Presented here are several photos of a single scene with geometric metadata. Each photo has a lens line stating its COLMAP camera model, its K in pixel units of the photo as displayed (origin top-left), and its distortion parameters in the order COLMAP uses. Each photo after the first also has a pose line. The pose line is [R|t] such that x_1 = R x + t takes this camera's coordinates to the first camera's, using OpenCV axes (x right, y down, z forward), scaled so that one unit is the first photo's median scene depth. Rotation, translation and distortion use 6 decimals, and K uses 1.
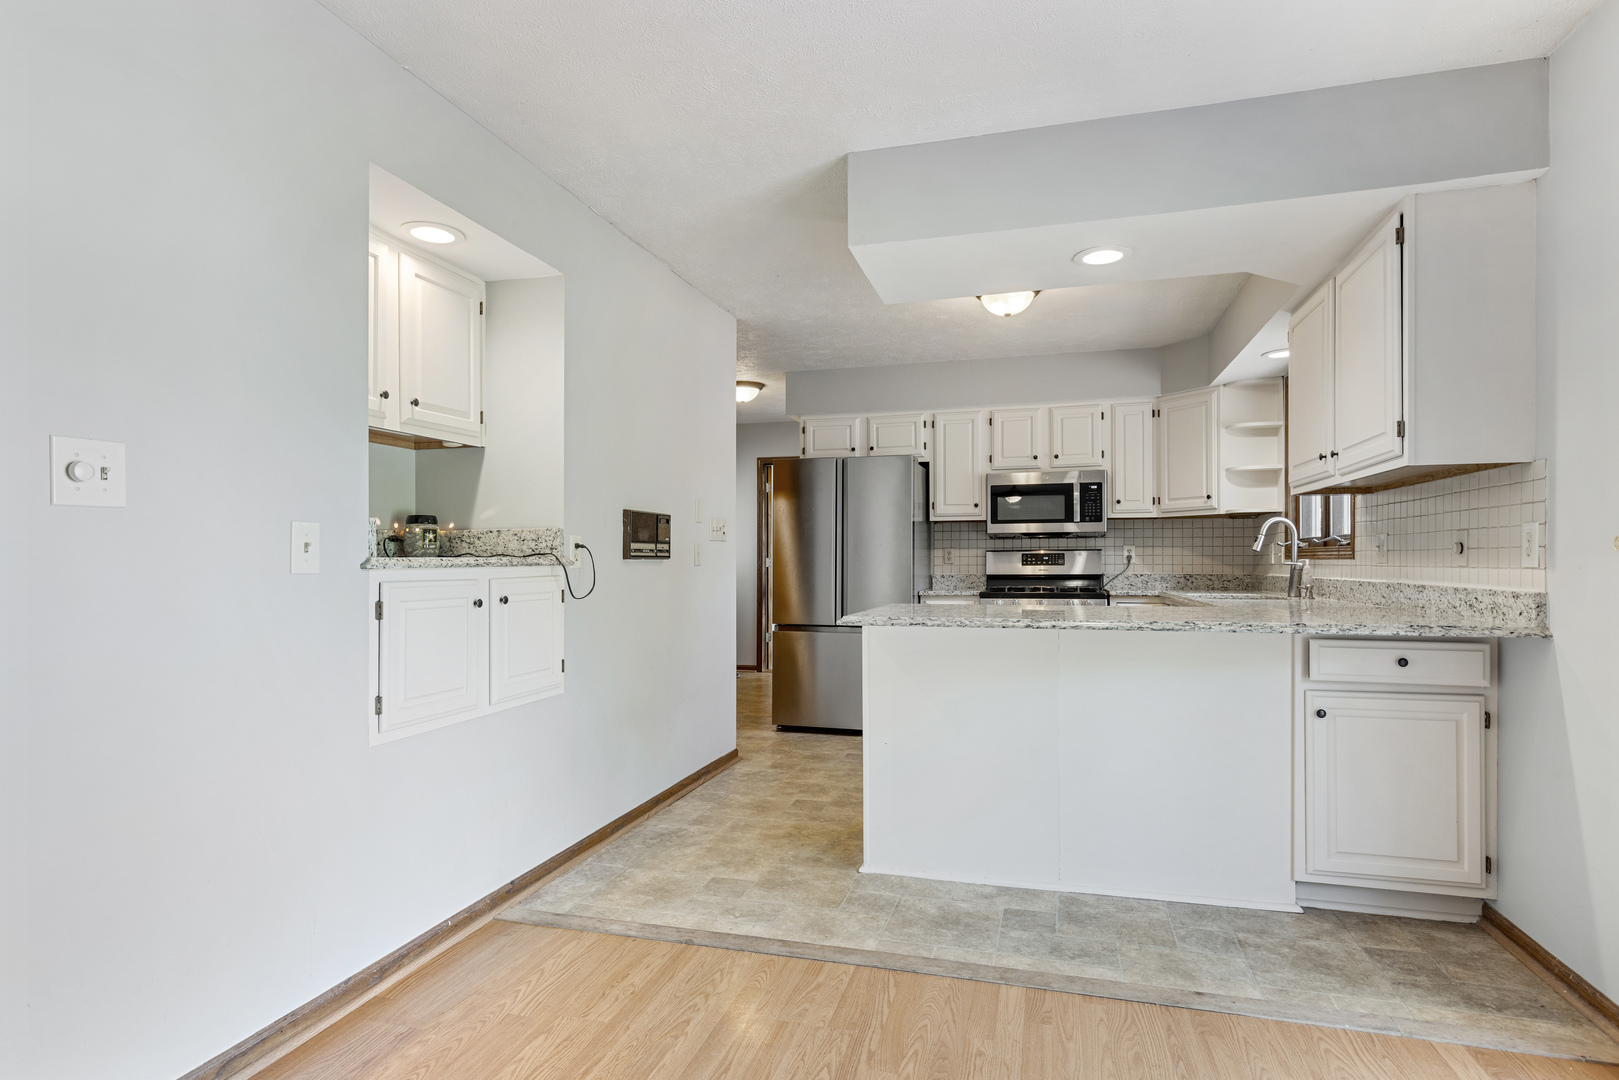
lens RADIAL K [[859.5, 0, 799.9], [0, 859.5, 559.7], [0, 0, 1]] dist [0.000904, -0.000321]
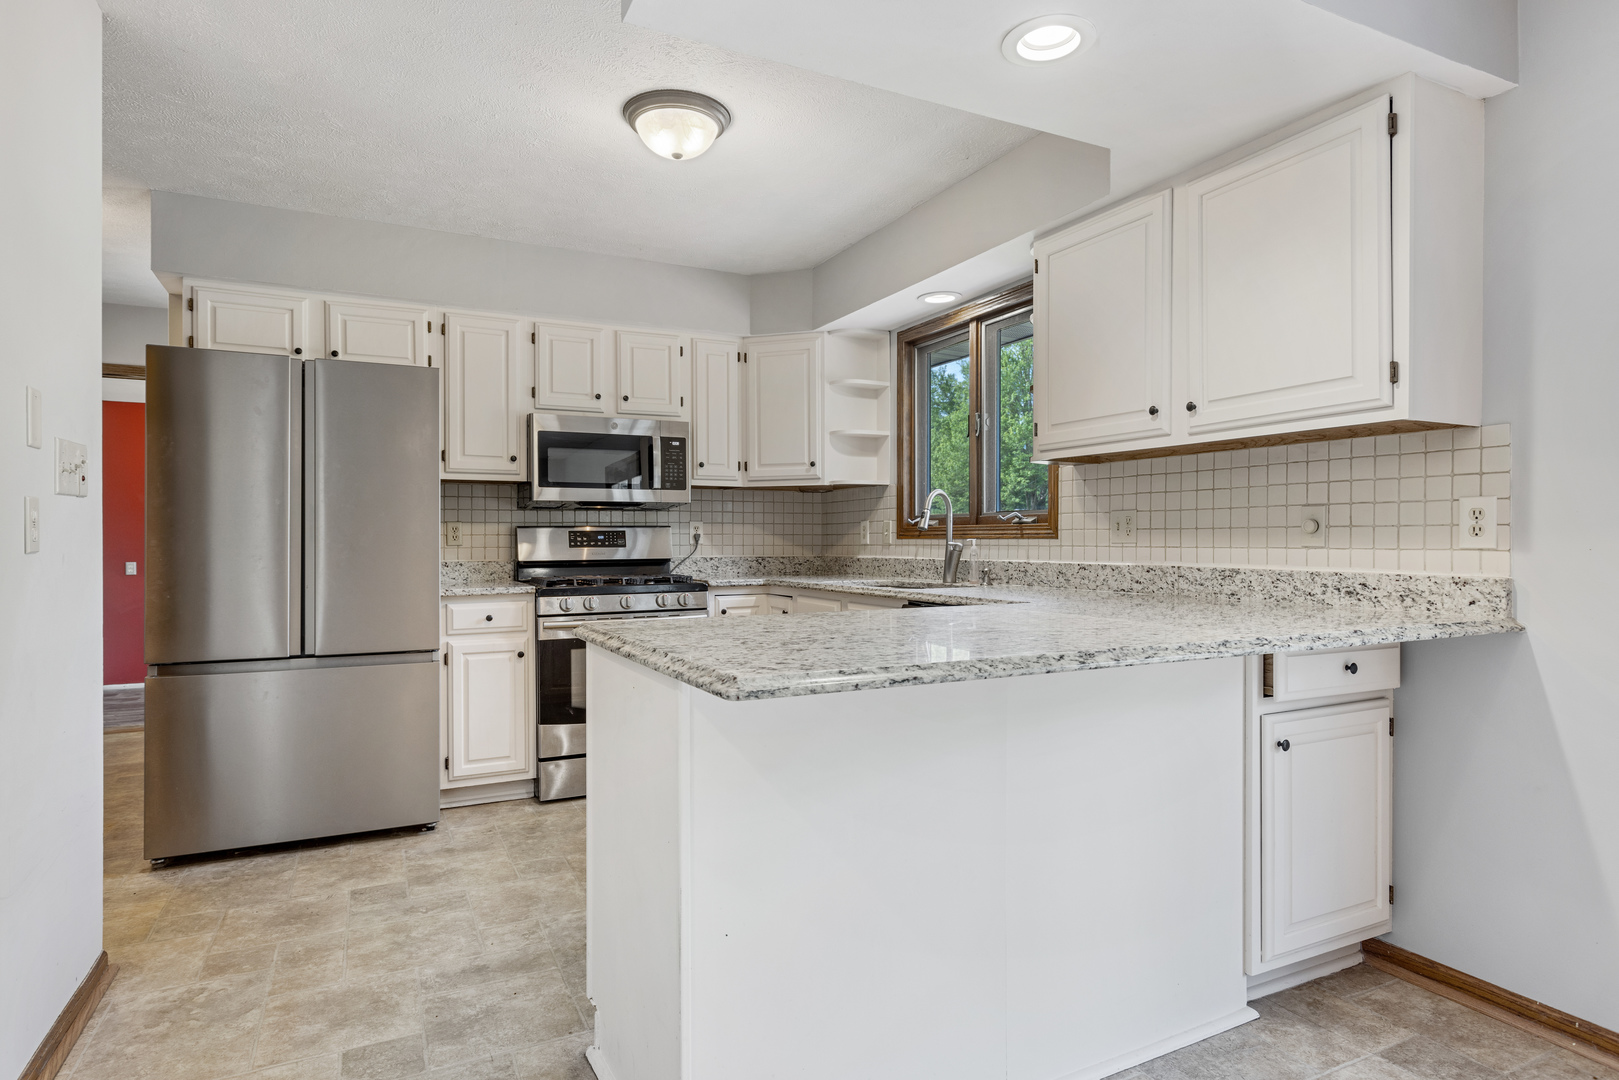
lens RADIAL K [[894.0, 0, 807.8], [0, 894.0, 542.6], [0, 0, 1]] dist [0.005986, 0.000918]
pose [[0.730727, -0.001861, 0.682668, -0.111752], [-0.000433, 0.999995, 0.003189, 0.000200], [-0.682670, -0.002626, 0.730722, 0.348963]]
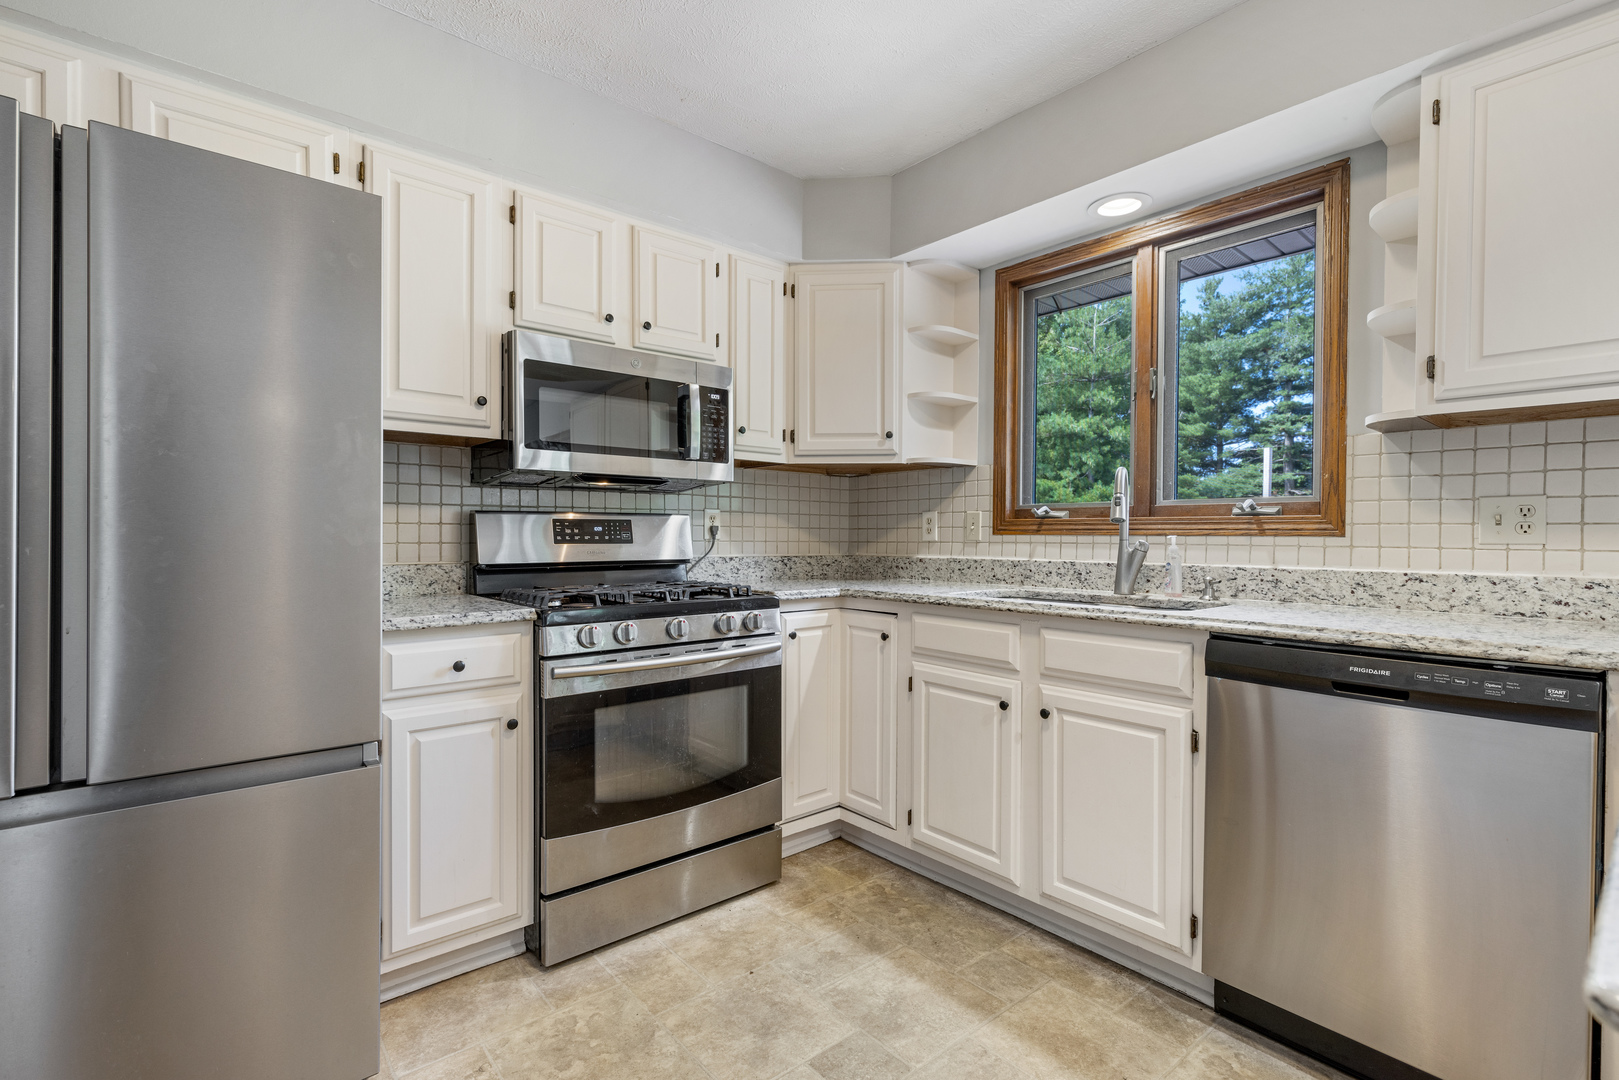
lens RADIAL K [[743.6, 0, 805.6], [0, 743.6, 541.9], [0, 0, 1]] dist [0.003806, 0.000396]
pose [[0.550644, -0.002503, 0.834736, -0.012855], [-0.008484, 0.999927, 0.008595, 0.001165], [-0.834697, -0.011815, 0.550583, 0.705533]]
